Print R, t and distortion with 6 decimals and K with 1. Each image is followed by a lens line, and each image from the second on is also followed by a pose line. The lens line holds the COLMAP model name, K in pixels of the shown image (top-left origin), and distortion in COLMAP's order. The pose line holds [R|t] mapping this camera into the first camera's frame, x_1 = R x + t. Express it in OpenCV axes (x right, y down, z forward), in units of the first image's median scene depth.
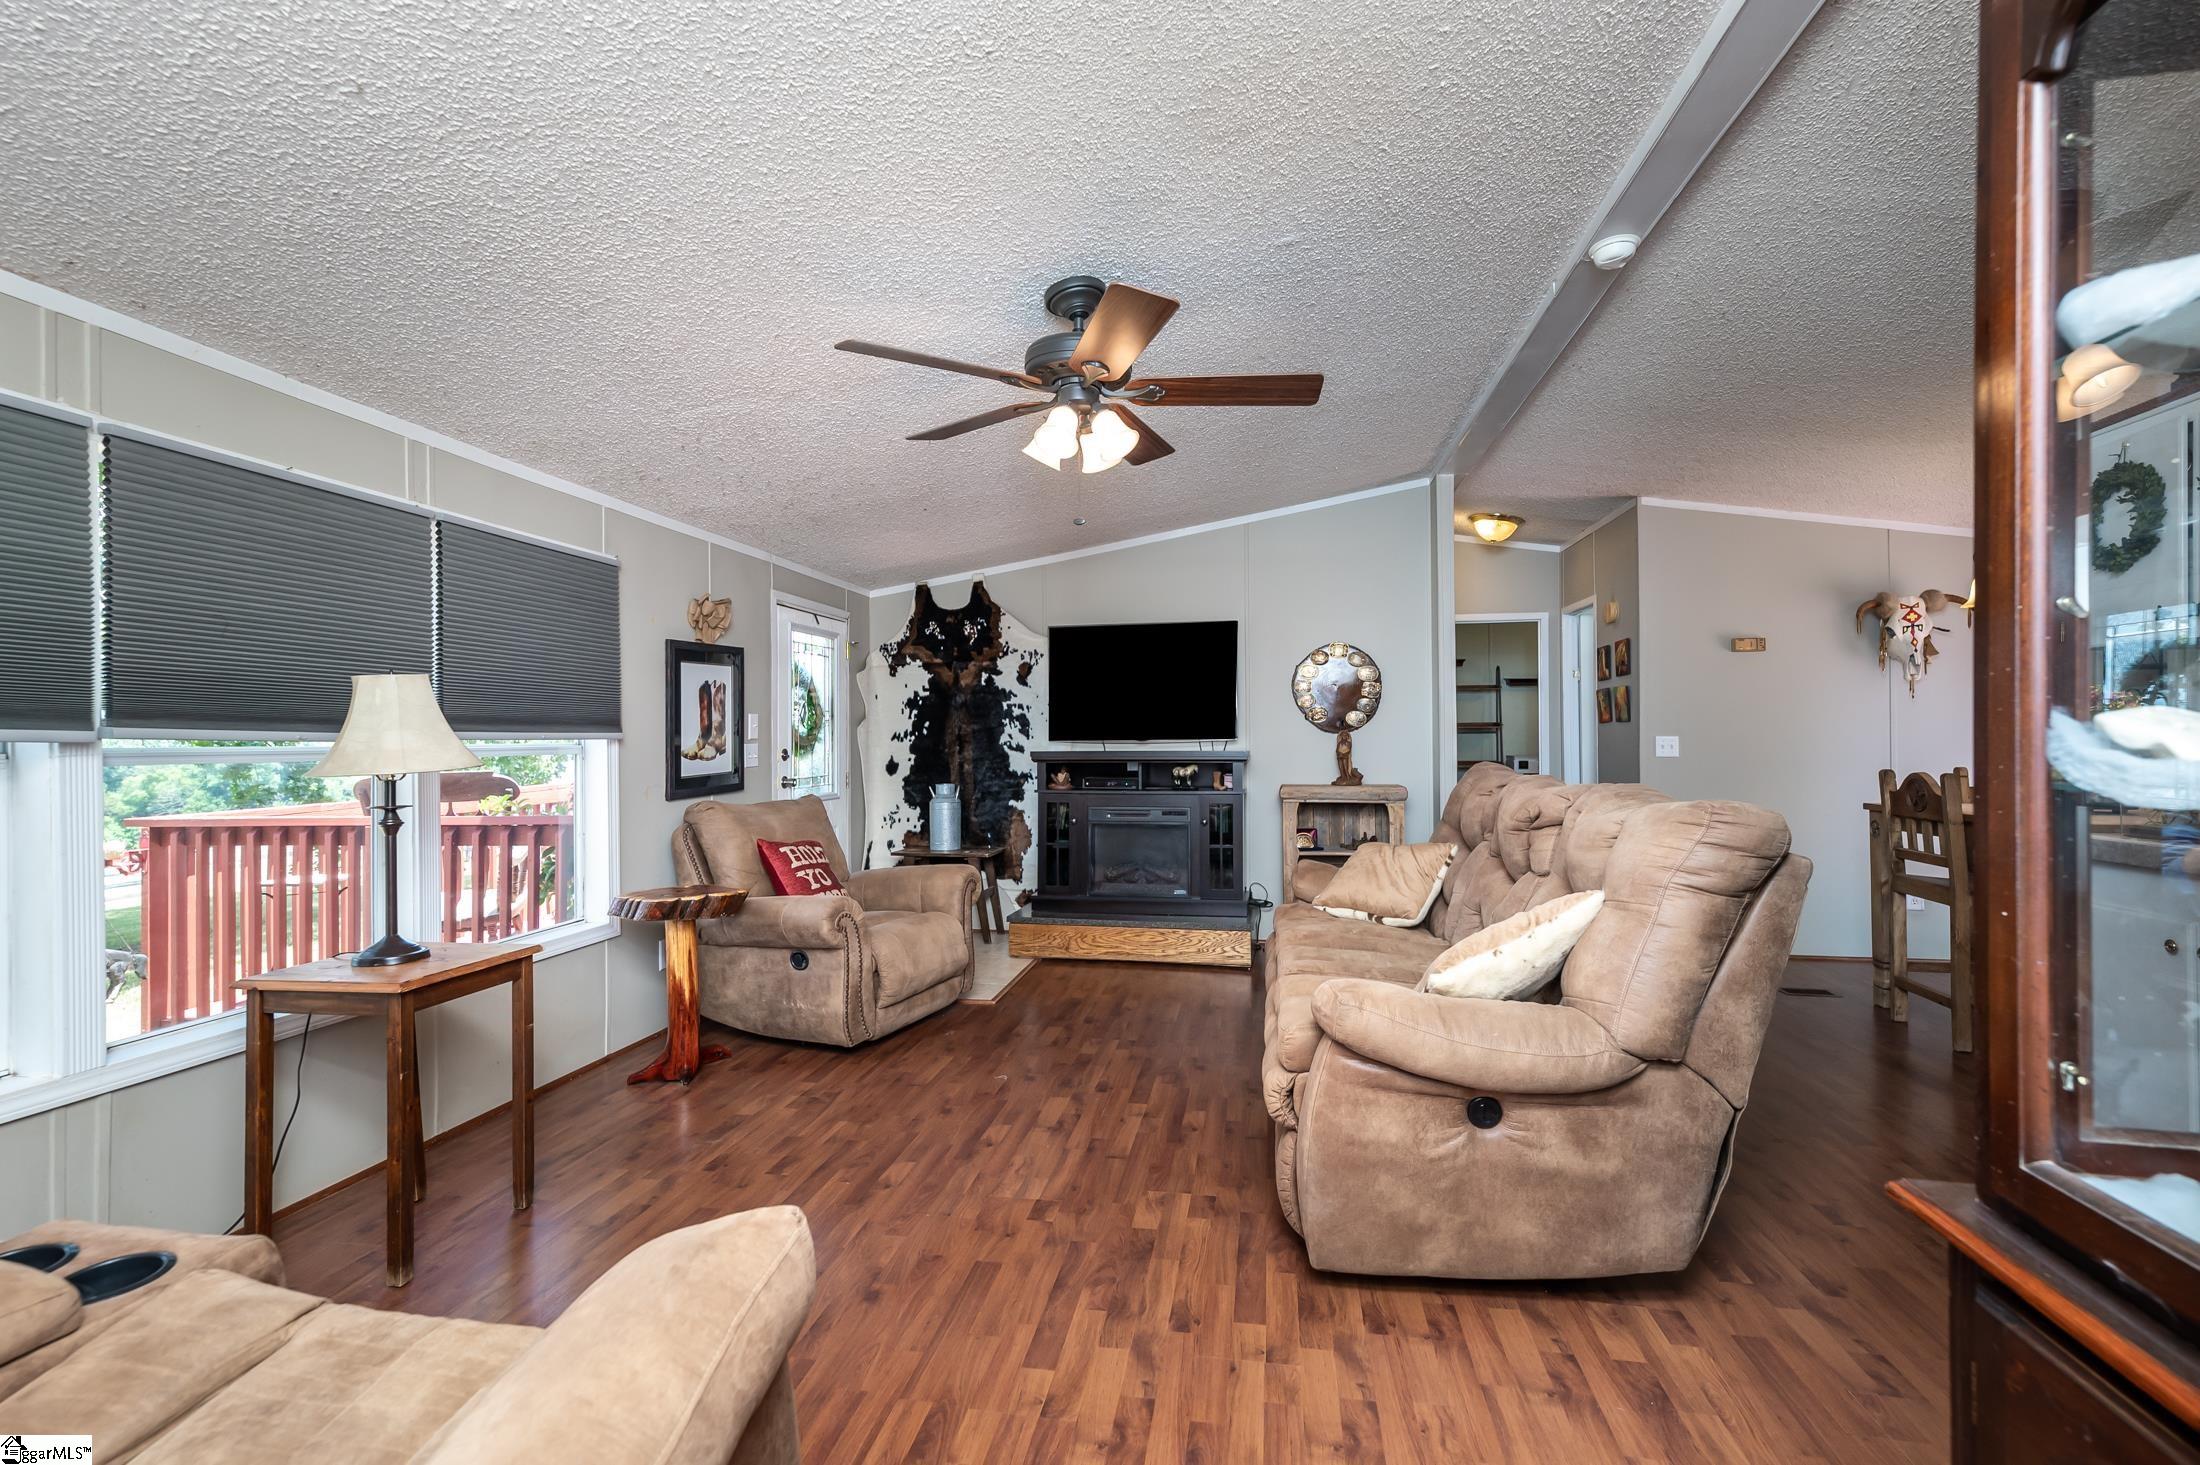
lens RADIAL K [[1005.7, 0, 1100.0], [0, 1005.7, 732.5], [0, 0, 1]] dist [-0.000039, -0.000008]
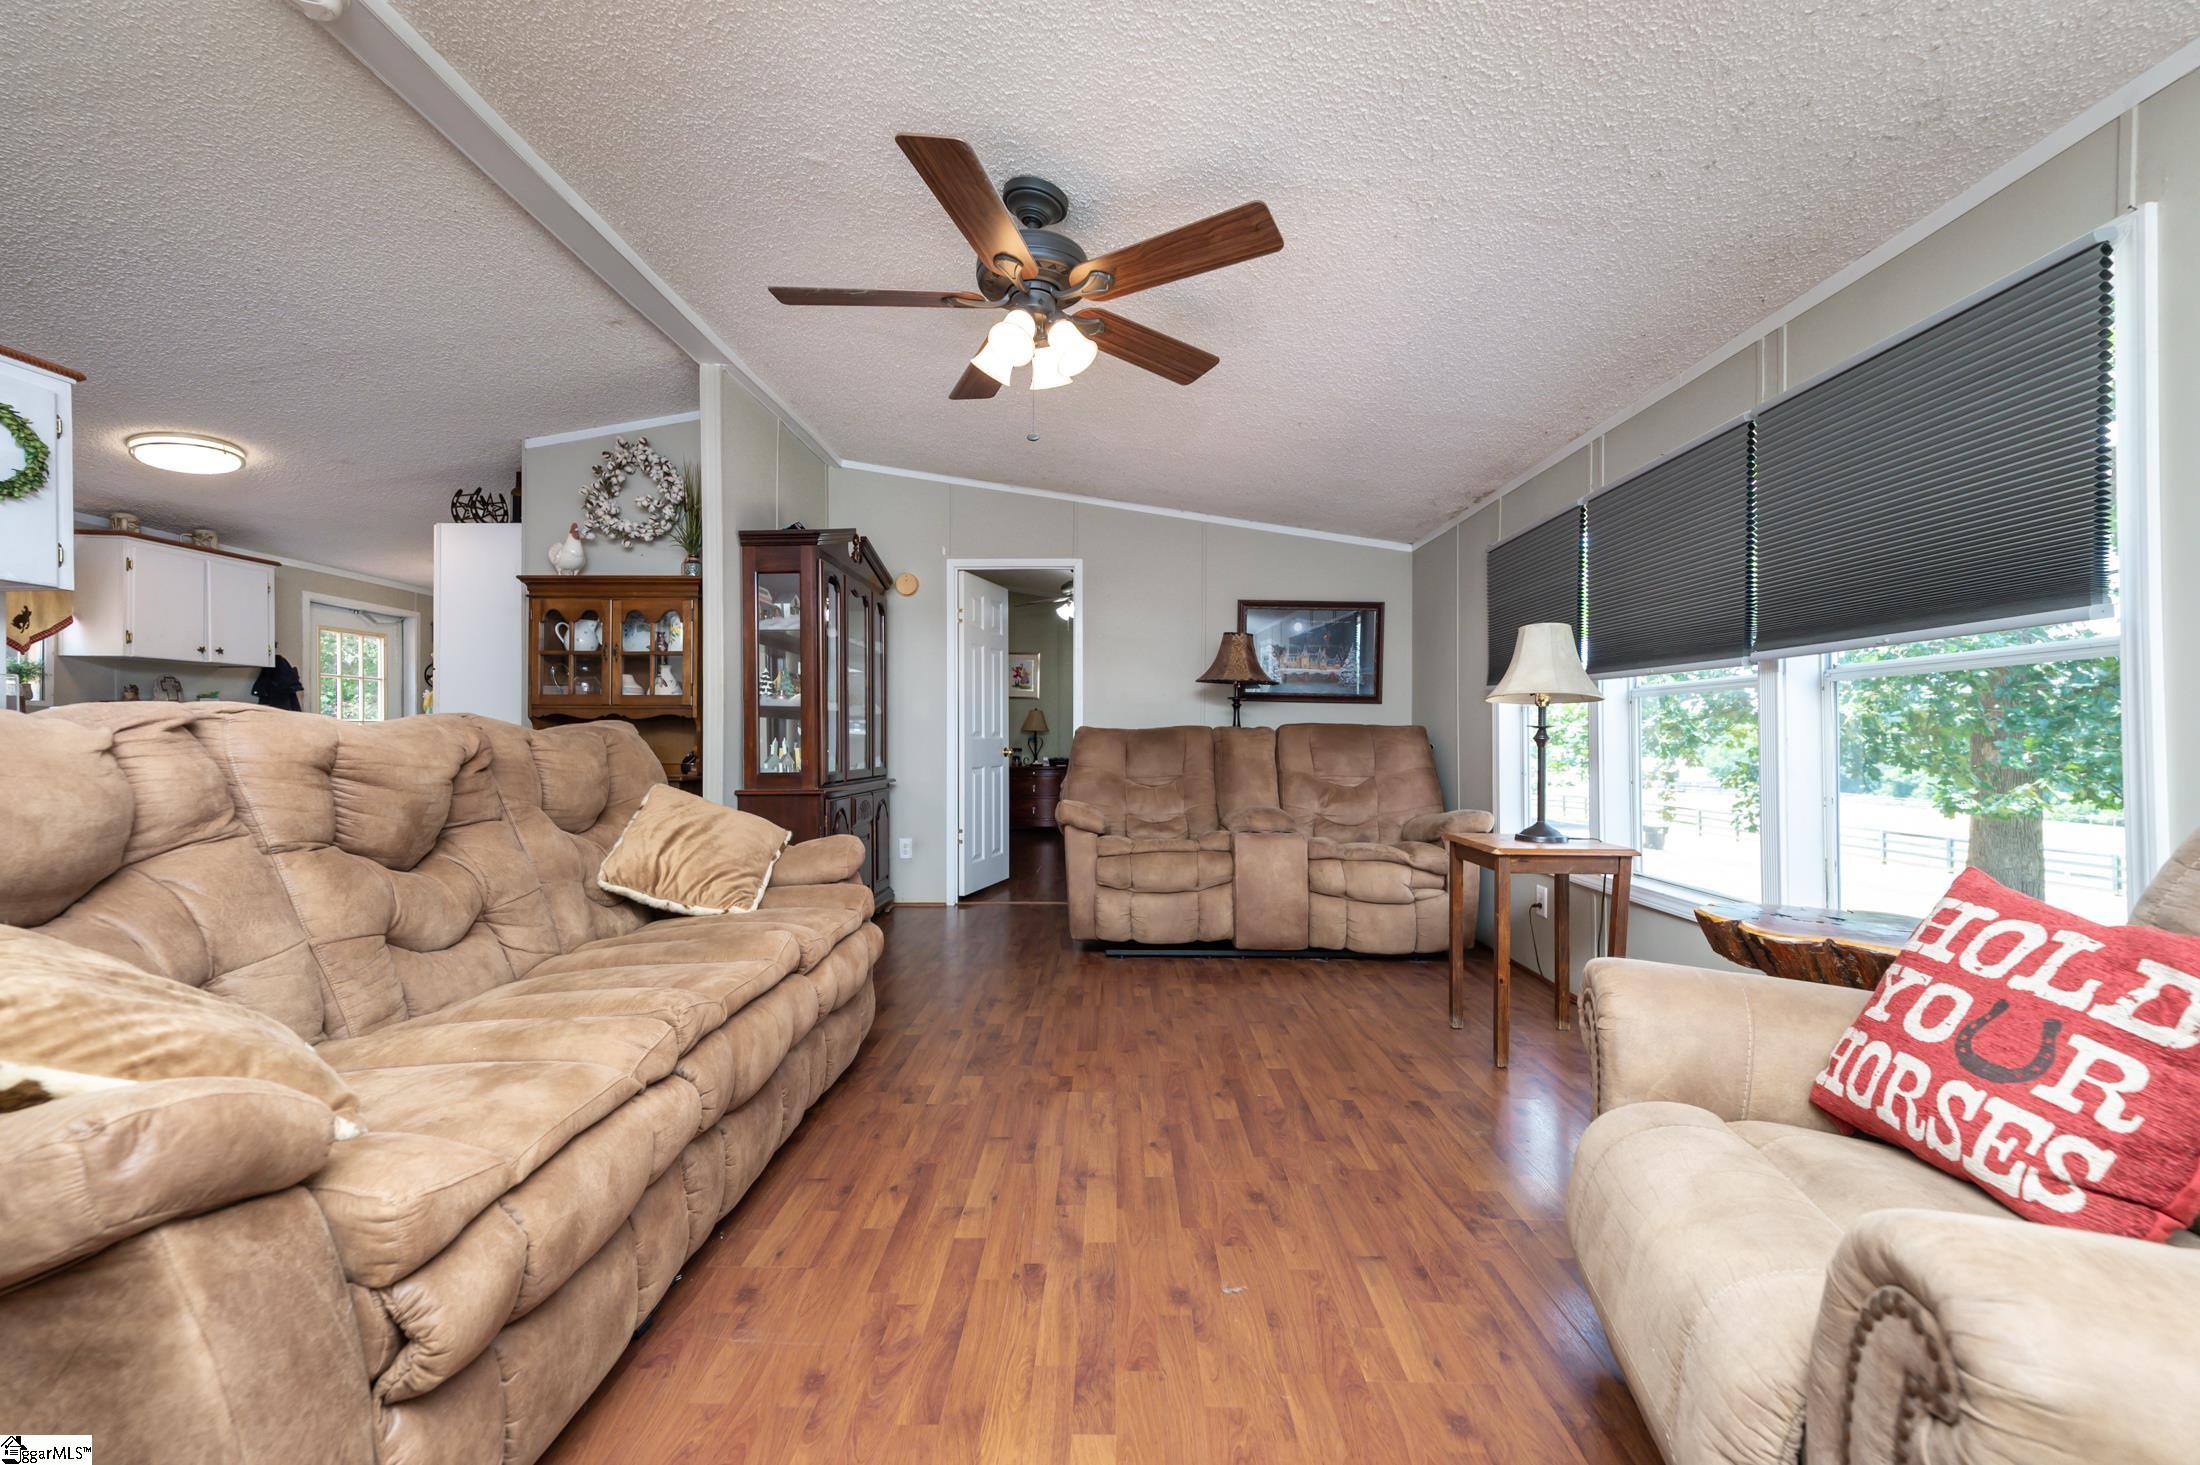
lens RADIAL K [[870.9, 0, 1100.0], [0, 870.9, 732.5], [0, 0, 1]] dist [0.000474, 0.000052]
pose [[-0.988171, 0.005331, -0.153262, 0.044158], [0.007473, 0.999882, -0.013400, 0.079820], [0.153172, -0.014387, -0.988095, 1.756318]]
